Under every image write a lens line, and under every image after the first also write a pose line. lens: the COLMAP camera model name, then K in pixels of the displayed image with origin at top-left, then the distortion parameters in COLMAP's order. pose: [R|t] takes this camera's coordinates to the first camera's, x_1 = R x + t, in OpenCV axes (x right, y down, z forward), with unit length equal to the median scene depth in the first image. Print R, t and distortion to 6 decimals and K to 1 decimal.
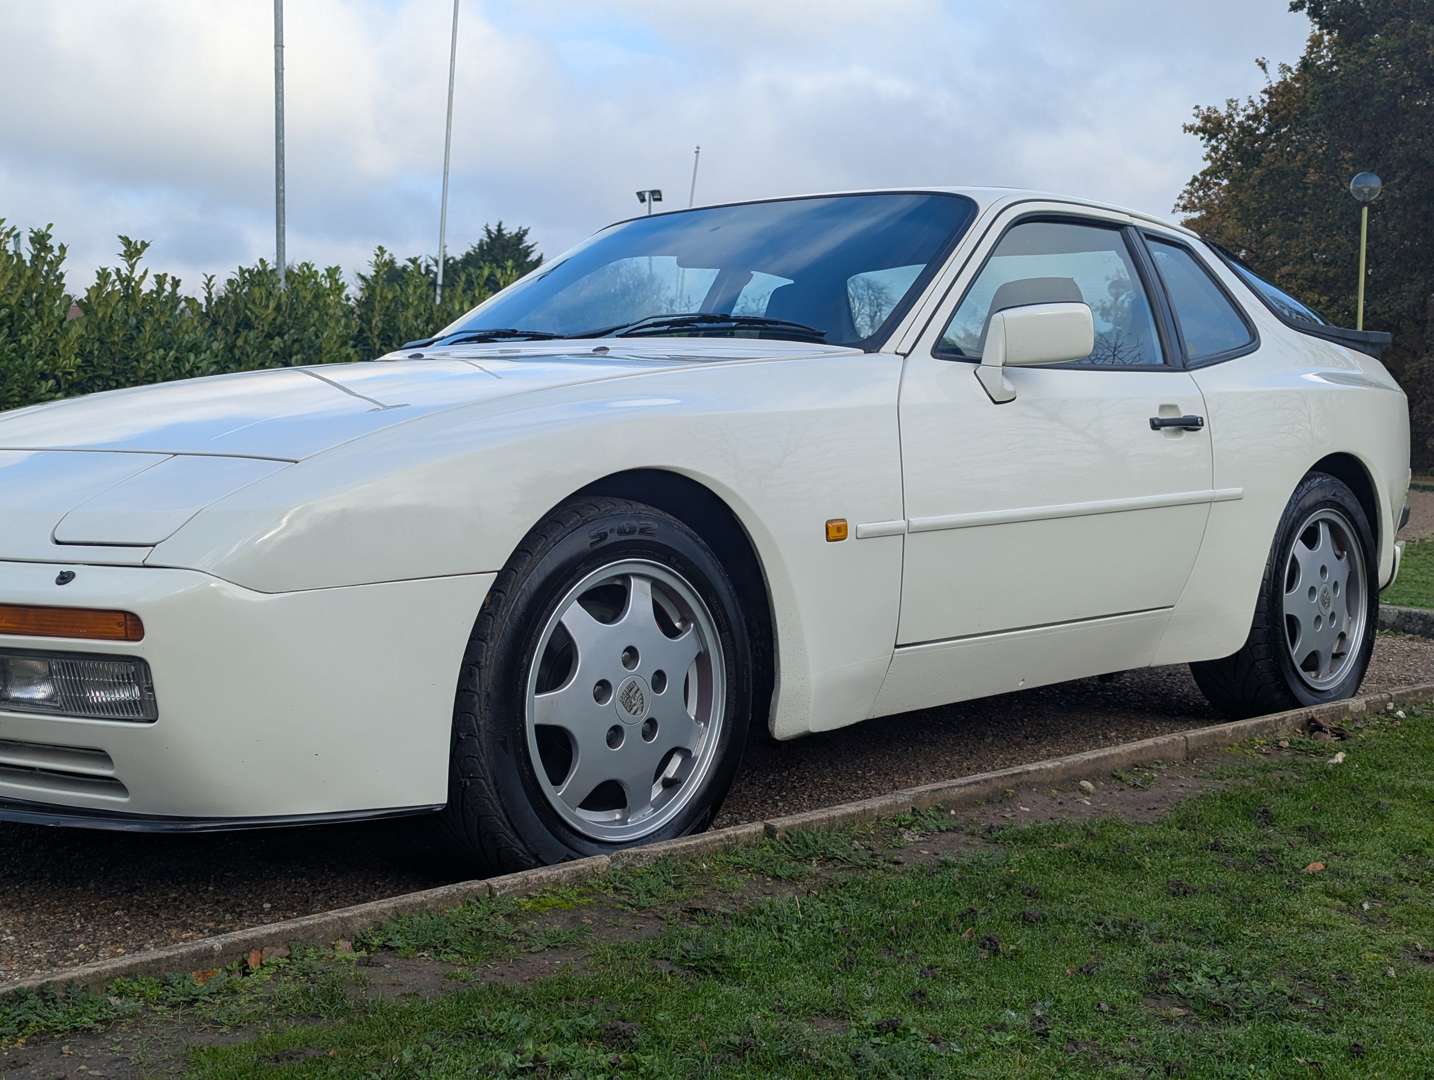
lens RADIAL K [[2009.7, 0, 721.0], [0, 2009.7, 547.9], [0, 0, 1]] dist [0.056911, 0.000000]
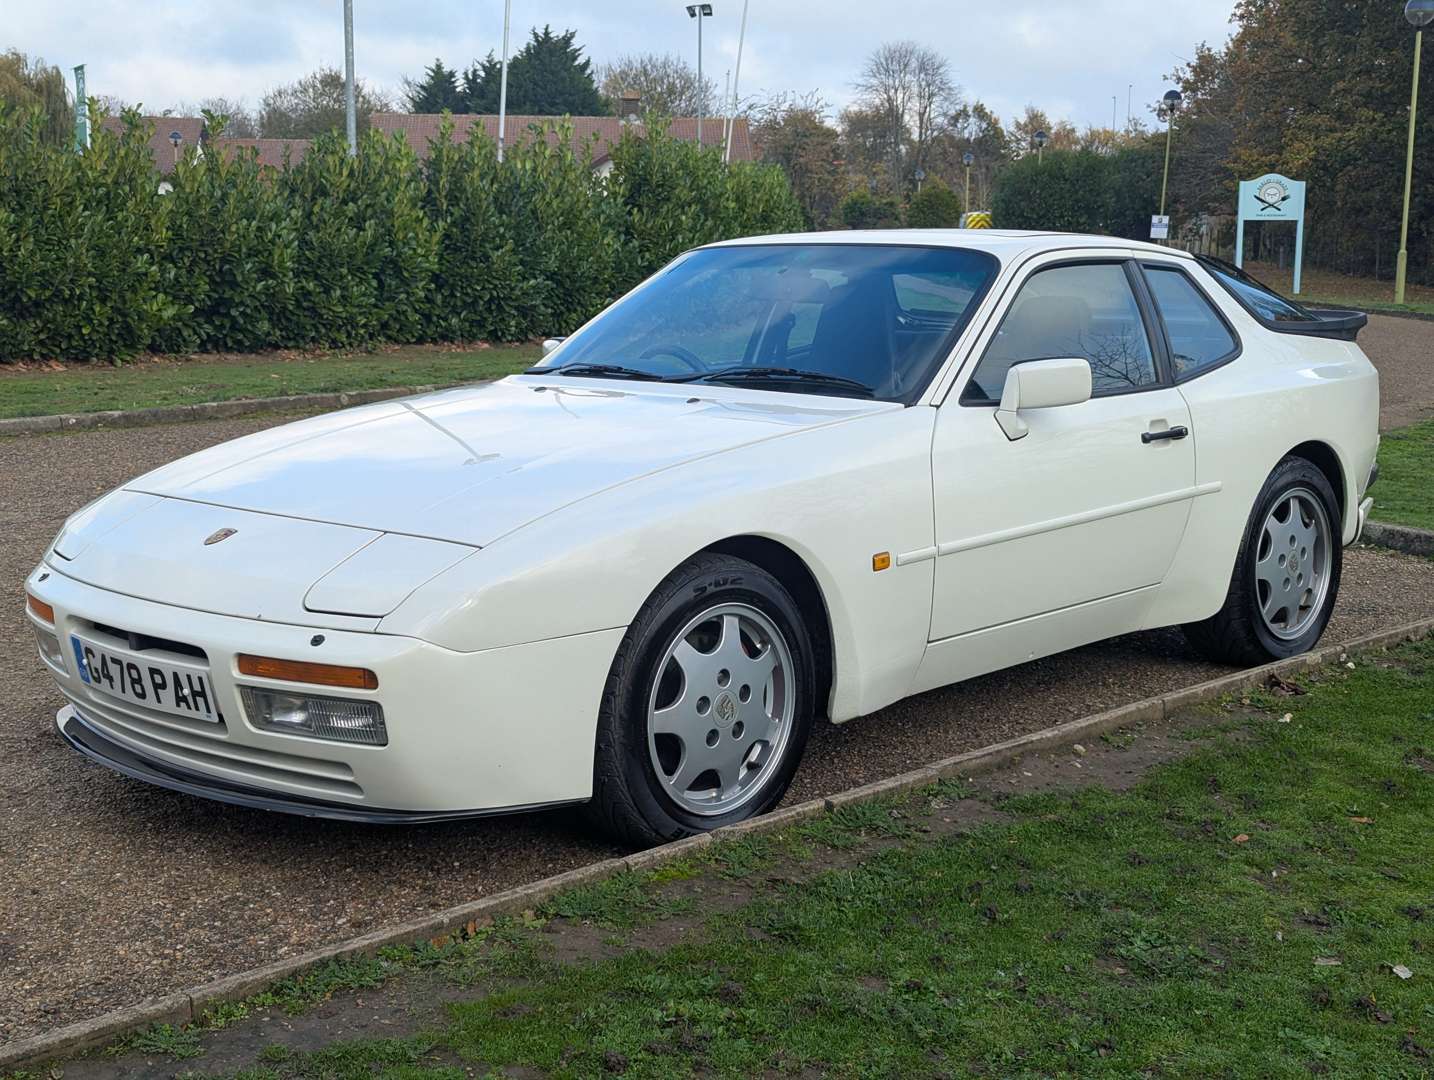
lens RADIAL K [[2009.7, 0, 712.0], [0, 2009.7, 527.0], [0, 0, 1]] dist [0.056911, 0.000000]
pose [[0.999600, 0.000916, -0.028264, -0.015329], [0.001566, 0.996149, 0.087668, -0.154321], [0.028235, -0.087677, 0.995749, -0.295248]]
